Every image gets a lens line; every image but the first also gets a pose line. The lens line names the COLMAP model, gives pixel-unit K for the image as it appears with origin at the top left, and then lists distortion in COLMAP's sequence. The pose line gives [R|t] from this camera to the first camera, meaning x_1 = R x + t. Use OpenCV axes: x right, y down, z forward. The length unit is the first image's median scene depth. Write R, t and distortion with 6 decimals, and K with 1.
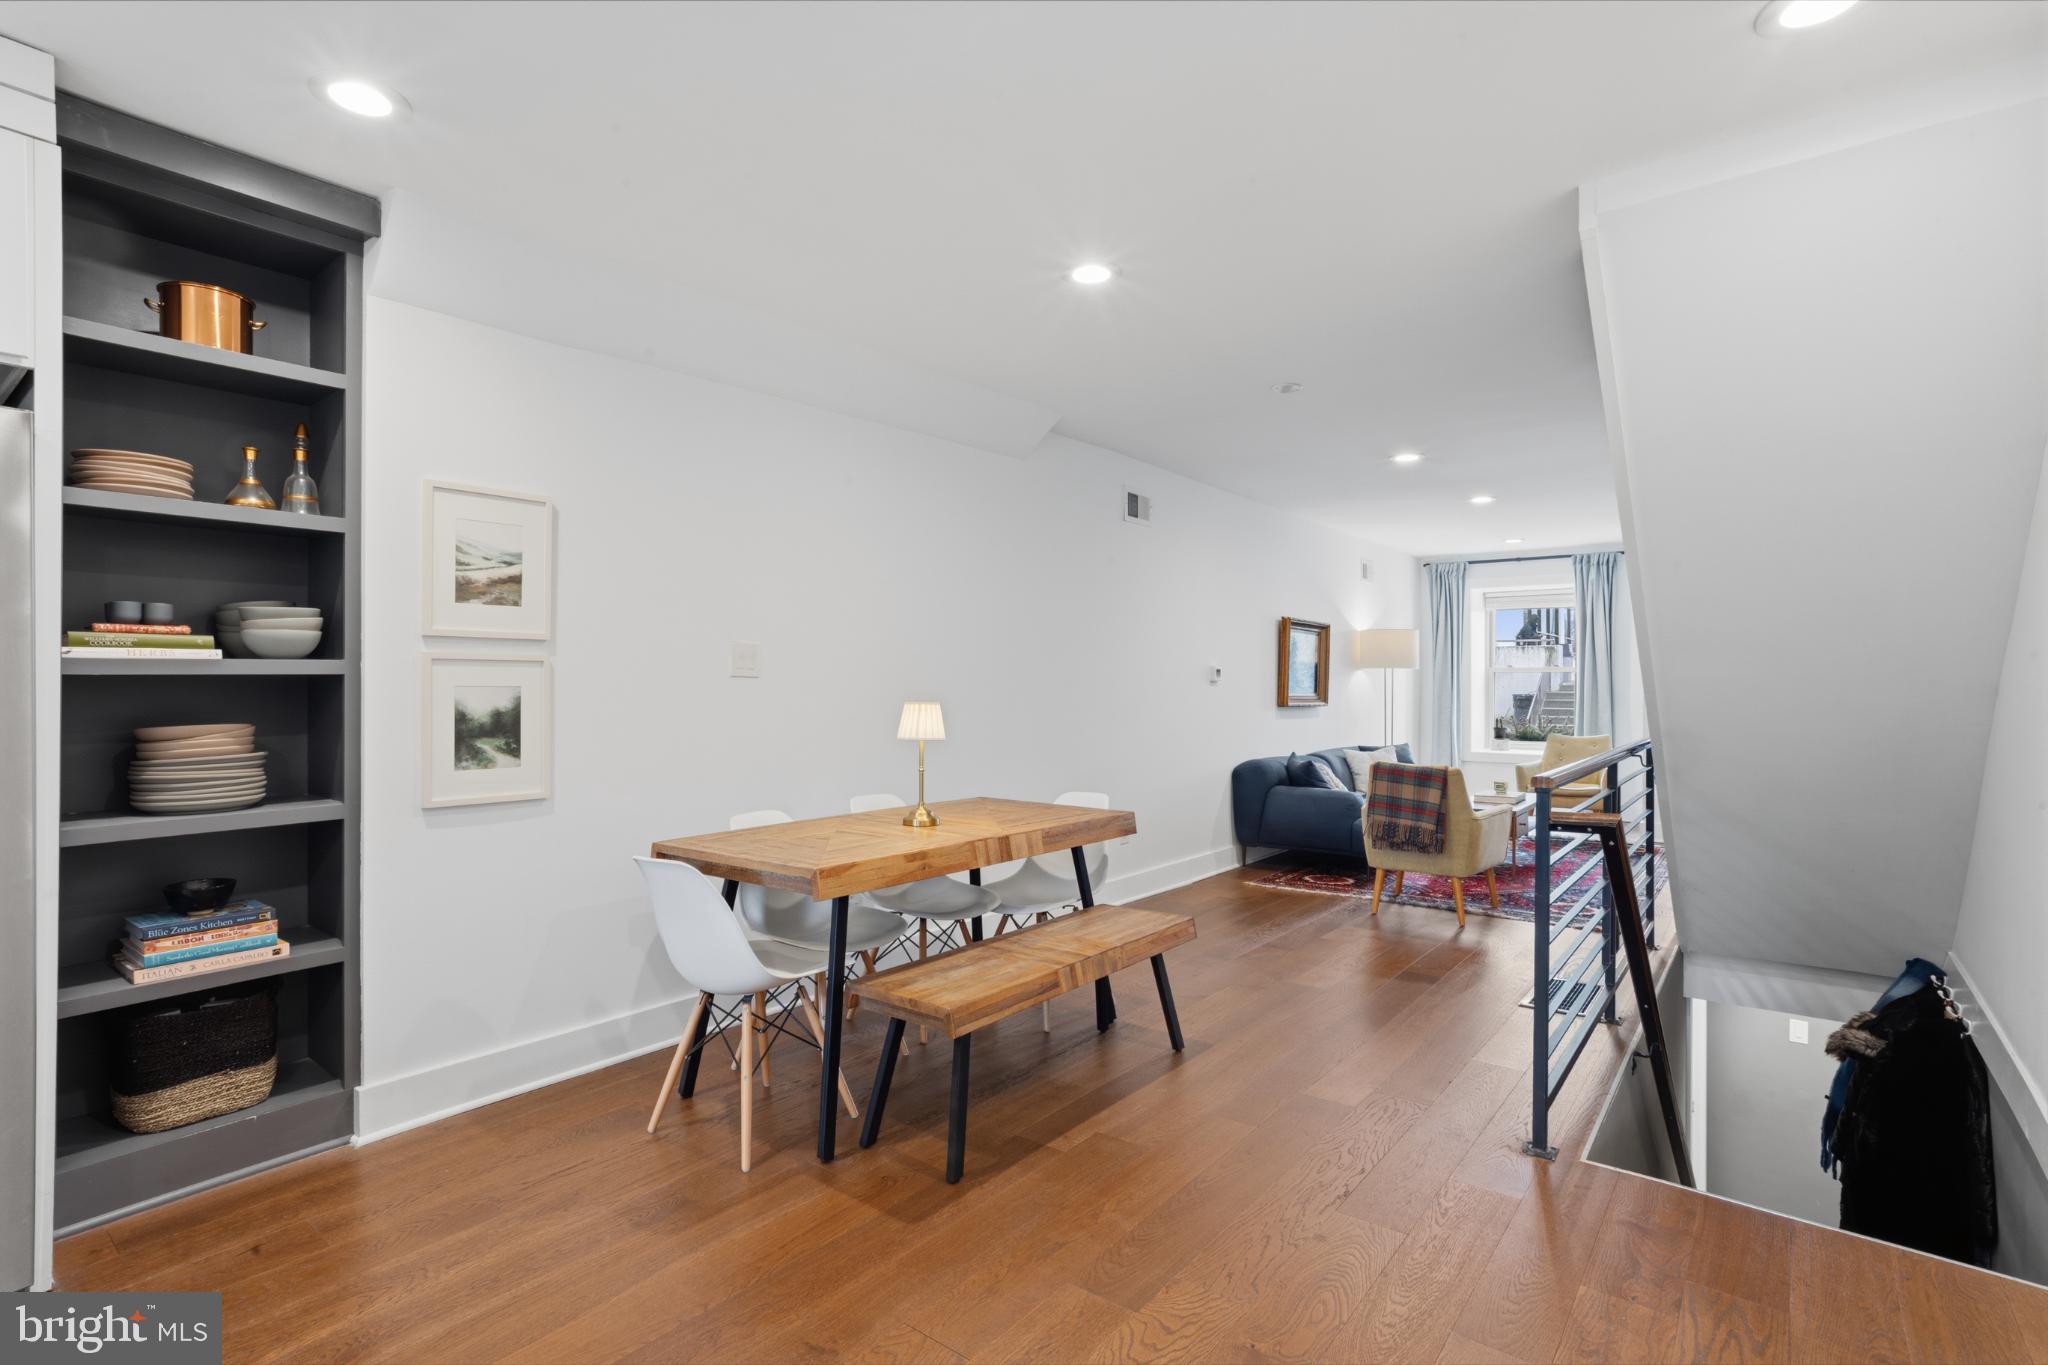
lens RADIAL K [[1005.8, 0, 1014.7], [0, 1005.8, 679.0], [0, 0, 1]] dist [-0.049726, 0.031262]
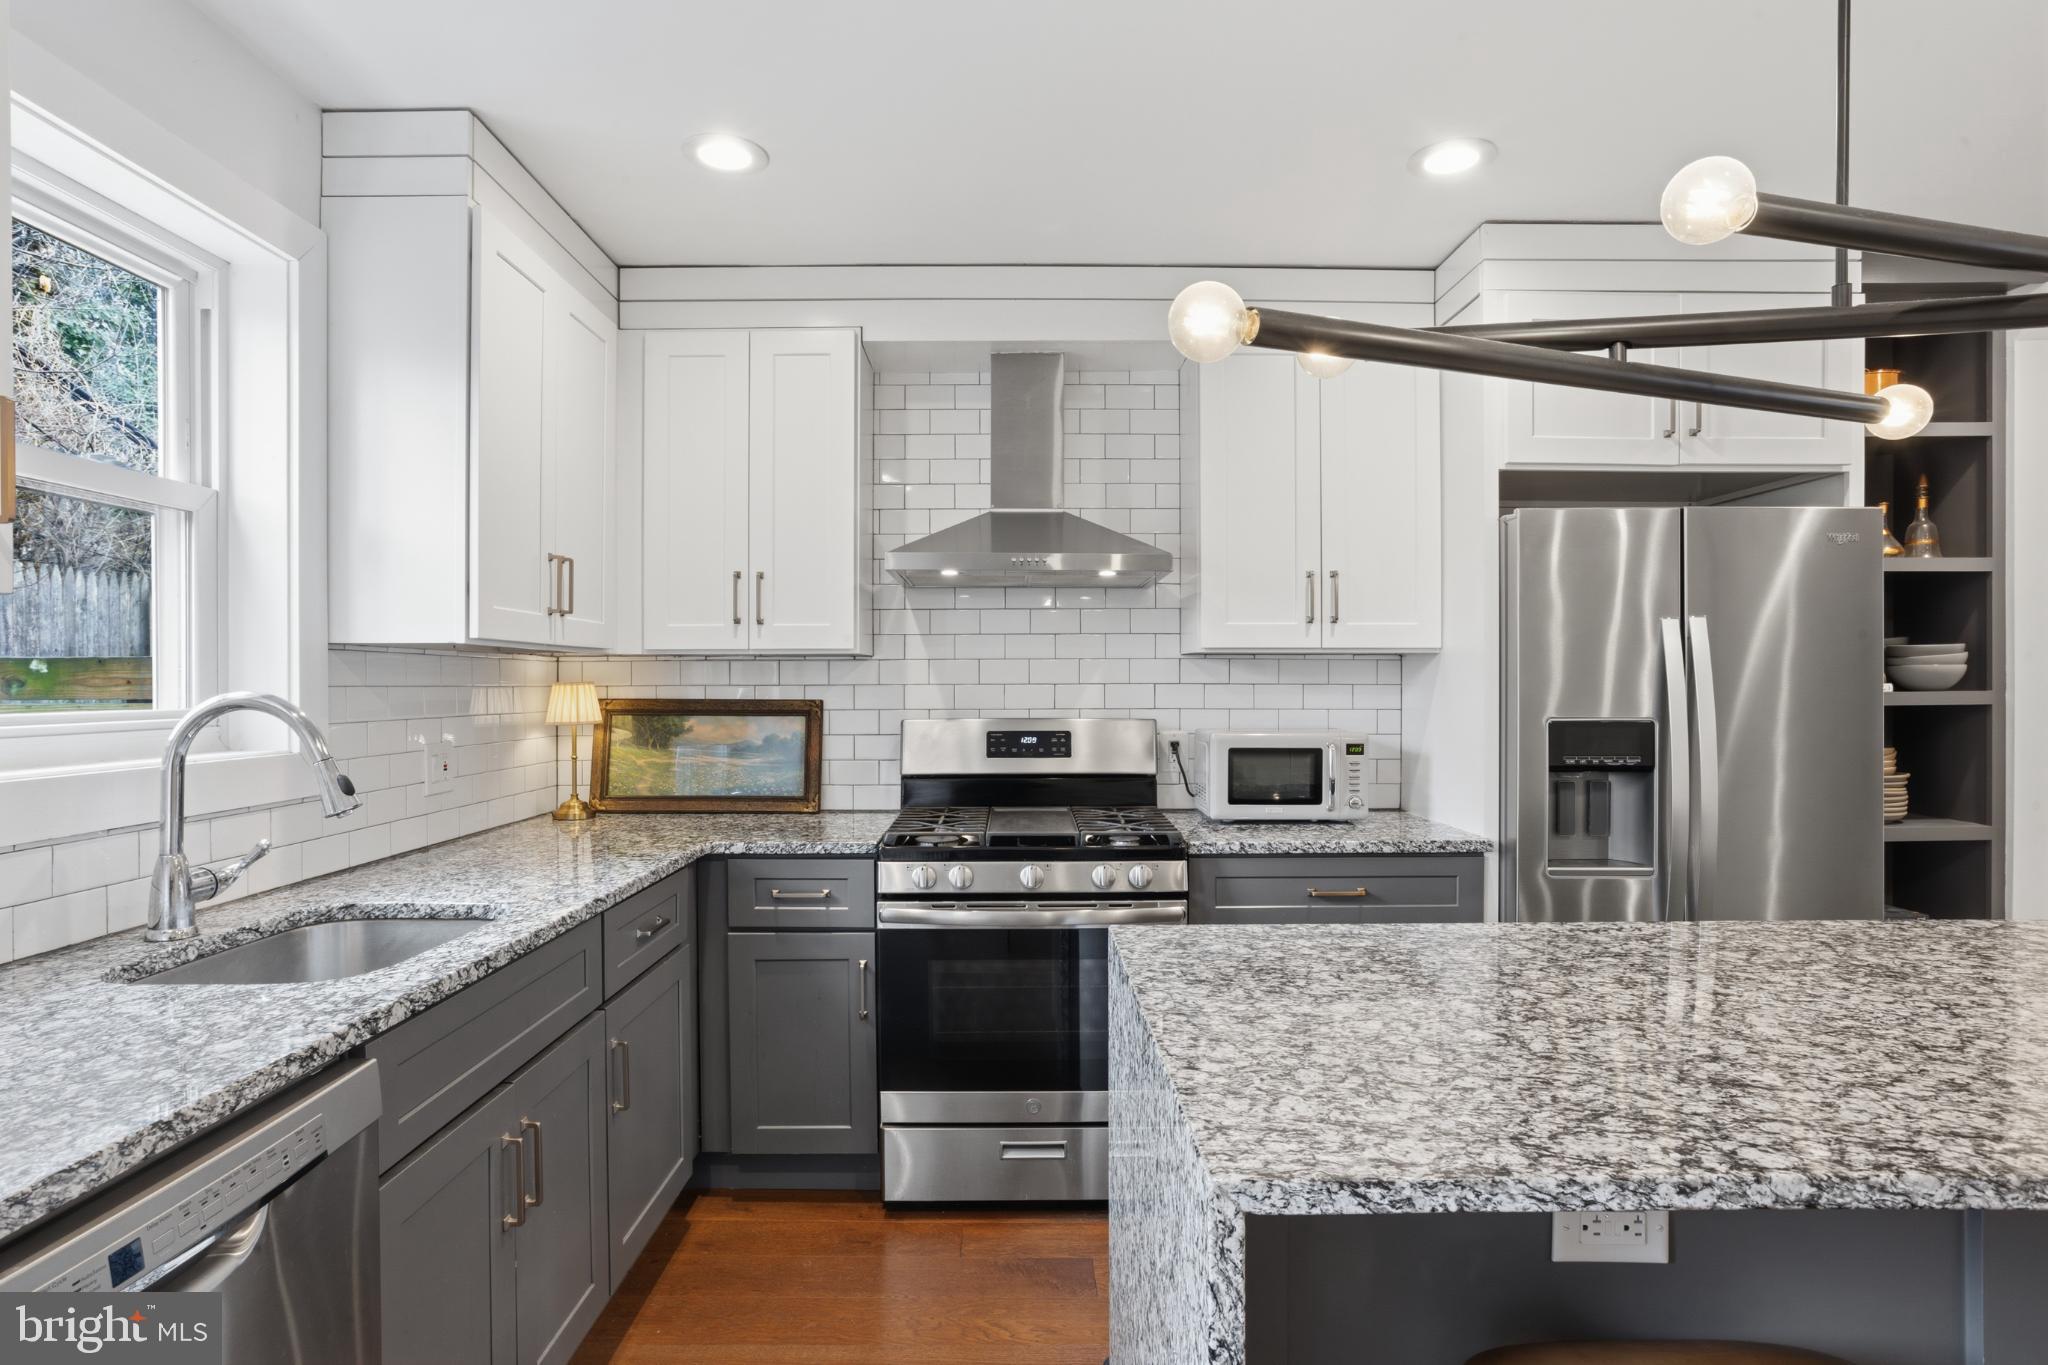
lens RADIAL K [[1065.1, 0, 1024.0], [0, 1065.1, 682.5], [0, 0, 1]] dist [-0.014737, 0.000232]
pose [[0.622247, -0.005329, -0.782803, -0.438485], [0.008718, 0.999962, 0.000122, -0.037636], [0.782773, -0.006901, 0.622269, -0.512227]]
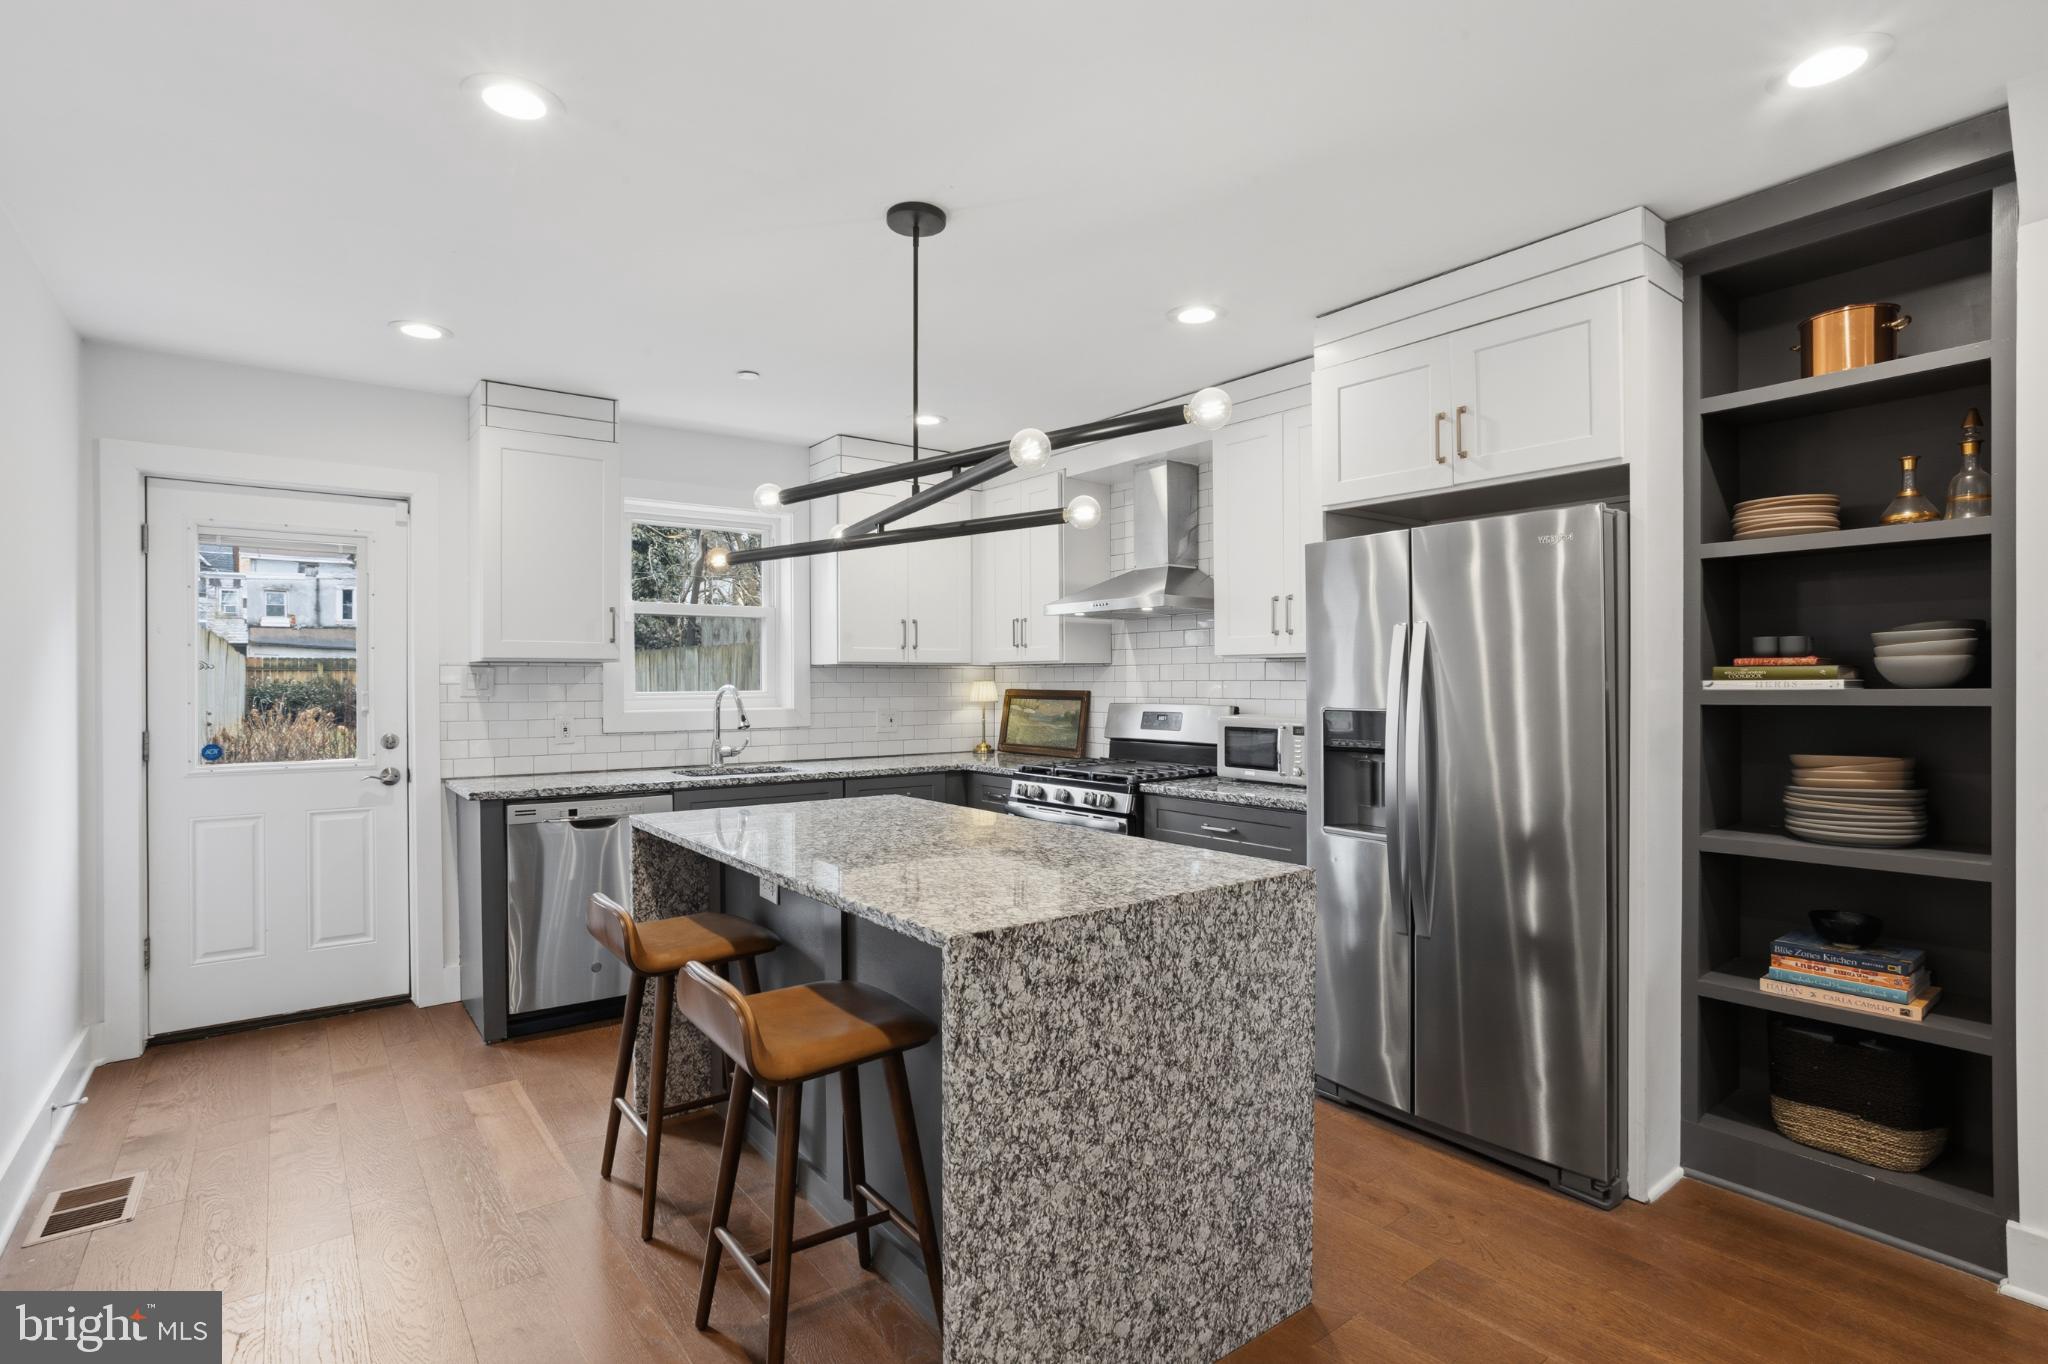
lens RADIAL K [[994.7, 0, 1017.7], [0, 994.7, 681.2], [0, 0, 1]] dist [-0.052990, 0.029861]
pose [[-0.250093, -0.003730, -0.968215, 0.303926], [0.008584, 0.999945, -0.006070, -0.027005], [0.968184, -0.009829, -0.250047, 0.417363]]
